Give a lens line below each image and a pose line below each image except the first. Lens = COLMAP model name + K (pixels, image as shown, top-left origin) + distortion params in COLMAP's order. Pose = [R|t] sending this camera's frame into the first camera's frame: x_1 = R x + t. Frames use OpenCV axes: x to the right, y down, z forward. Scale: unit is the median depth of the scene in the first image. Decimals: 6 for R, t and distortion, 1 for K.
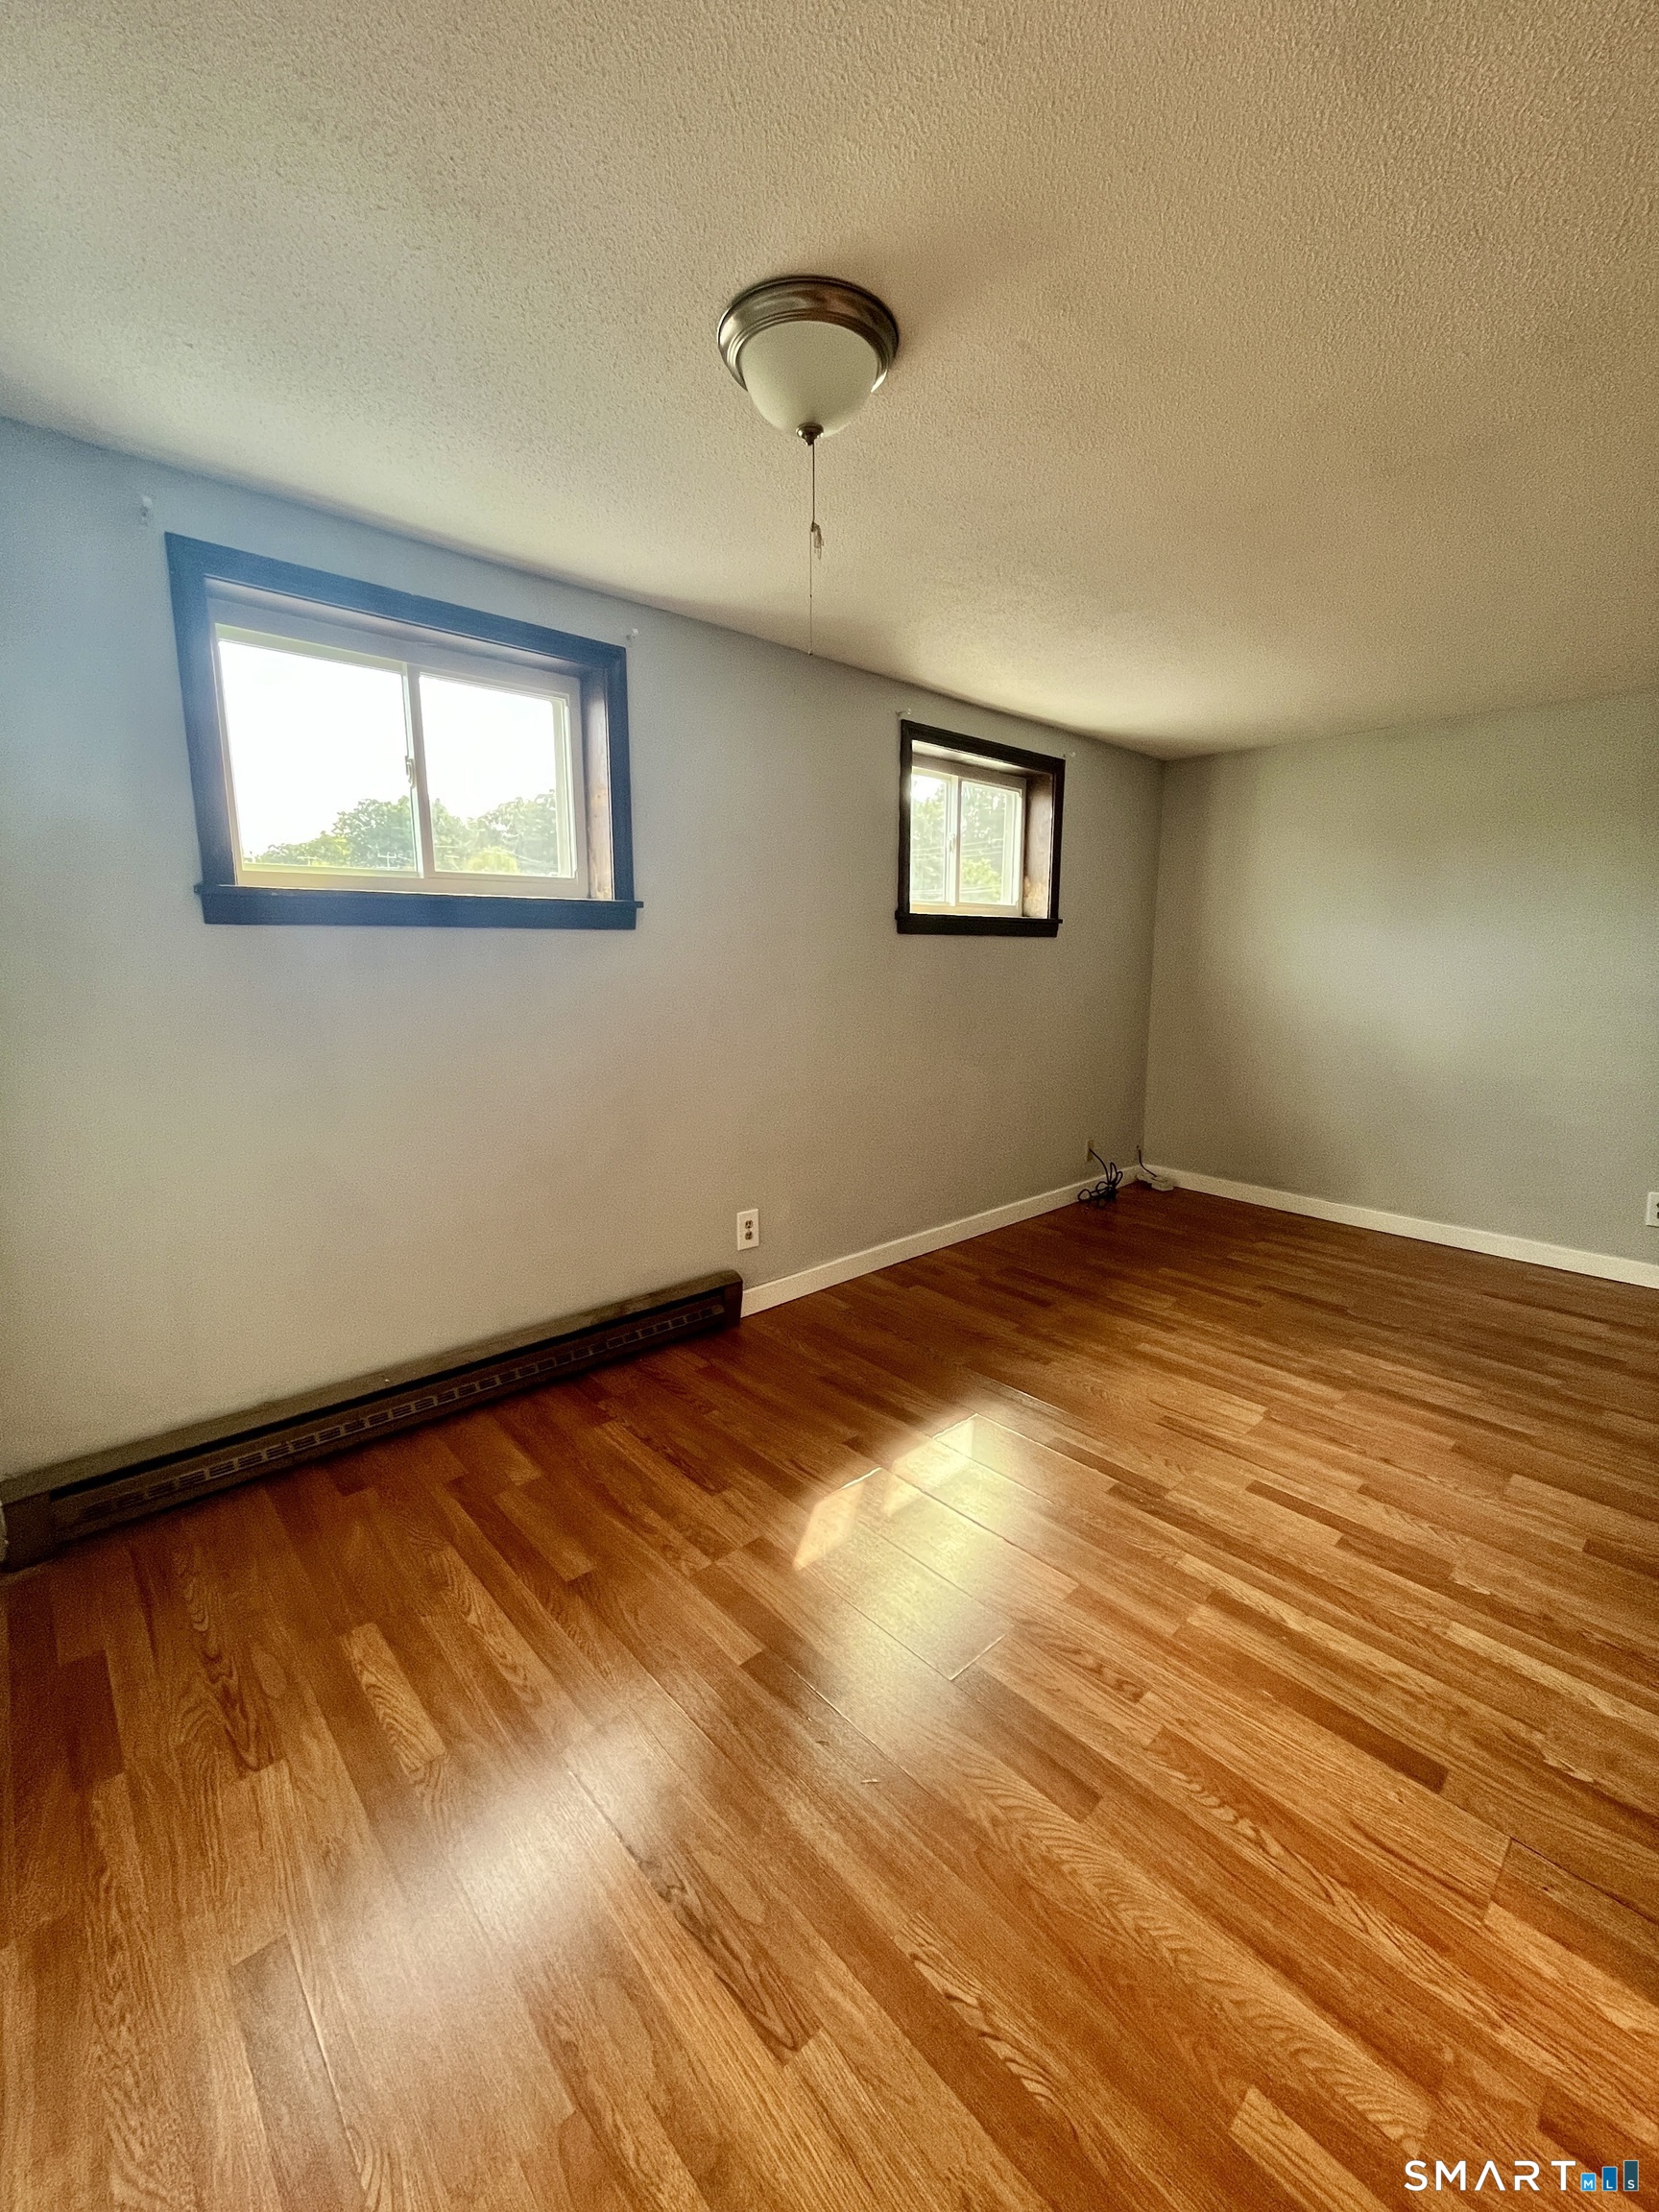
lens RADIAL K [[898.9, 0, 825.3], [0, 898.9, 1103.8], [0, 0, 1]] dist [-0.004320, 0.000111]
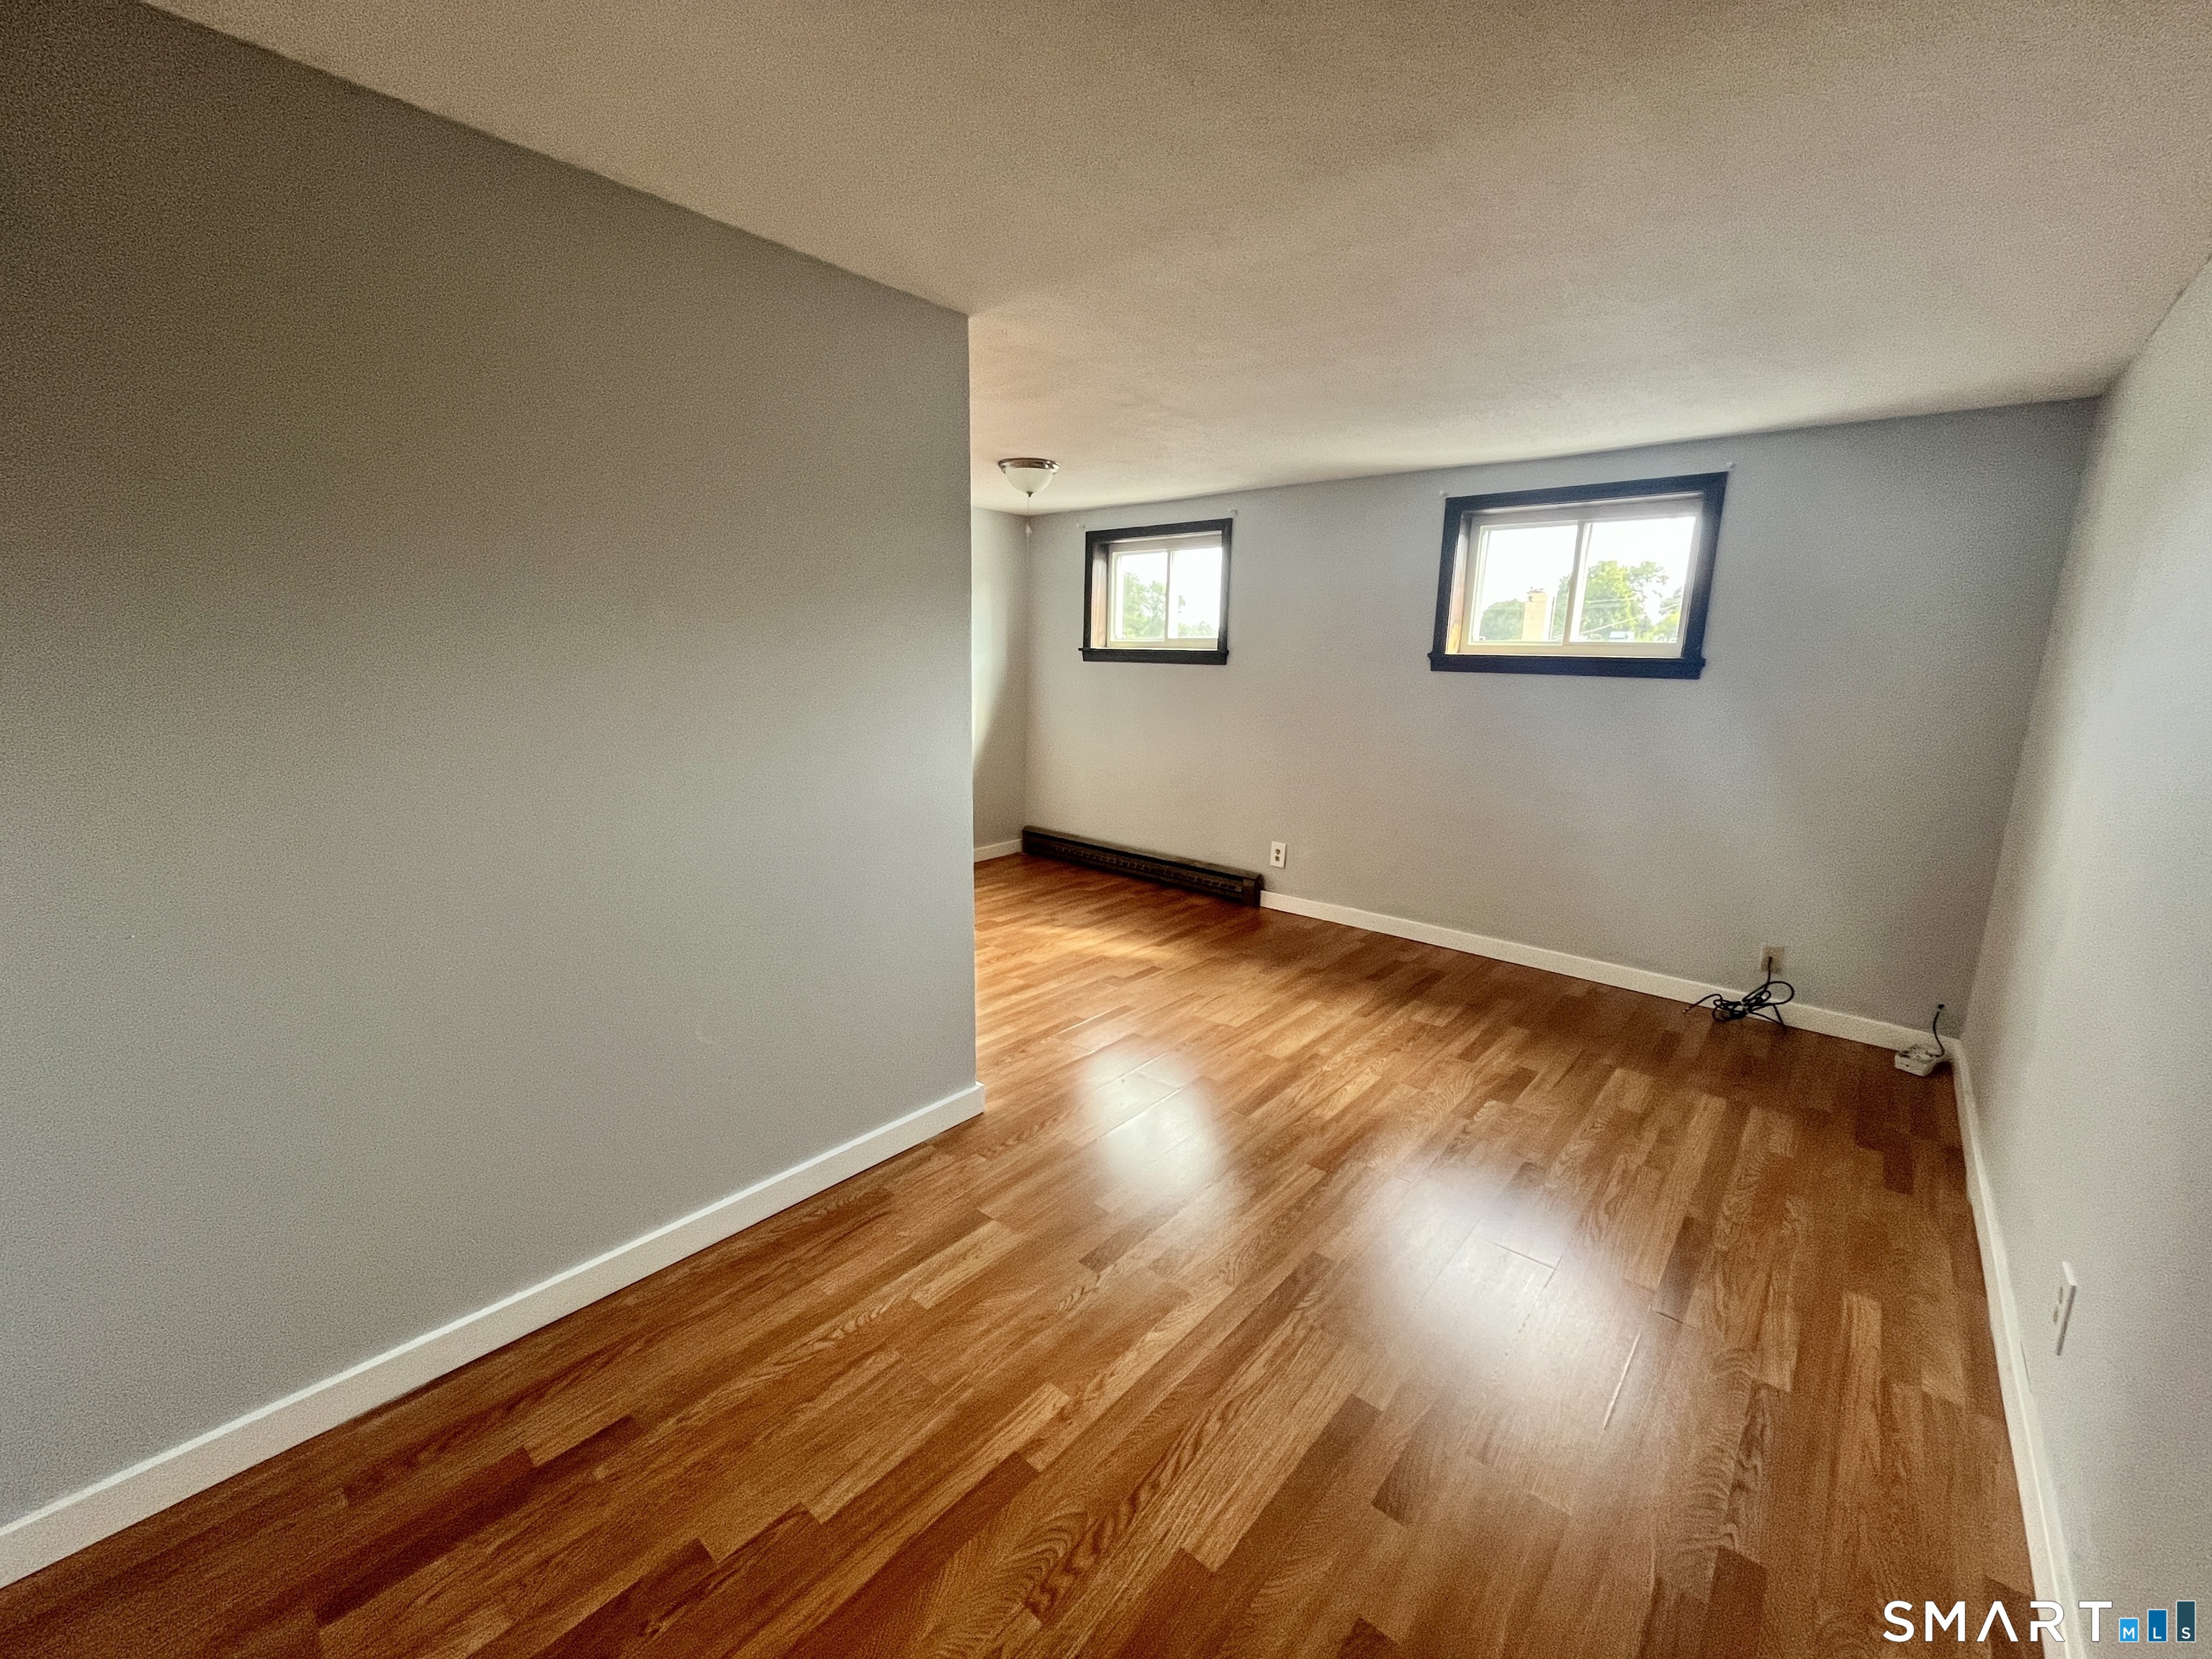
lens RADIAL K [[898.9, 0, 1100.0], [0, 898.9, 824.9], [0, 0, 1]] dist [-0.004320, 0.000111]
pose [[0.107574, 0.184058, -0.977011, 1.829686], [-0.193703, 0.967761, 0.160987, -0.135443], [0.975145, 0.171932, 0.139759, 0.600210]]
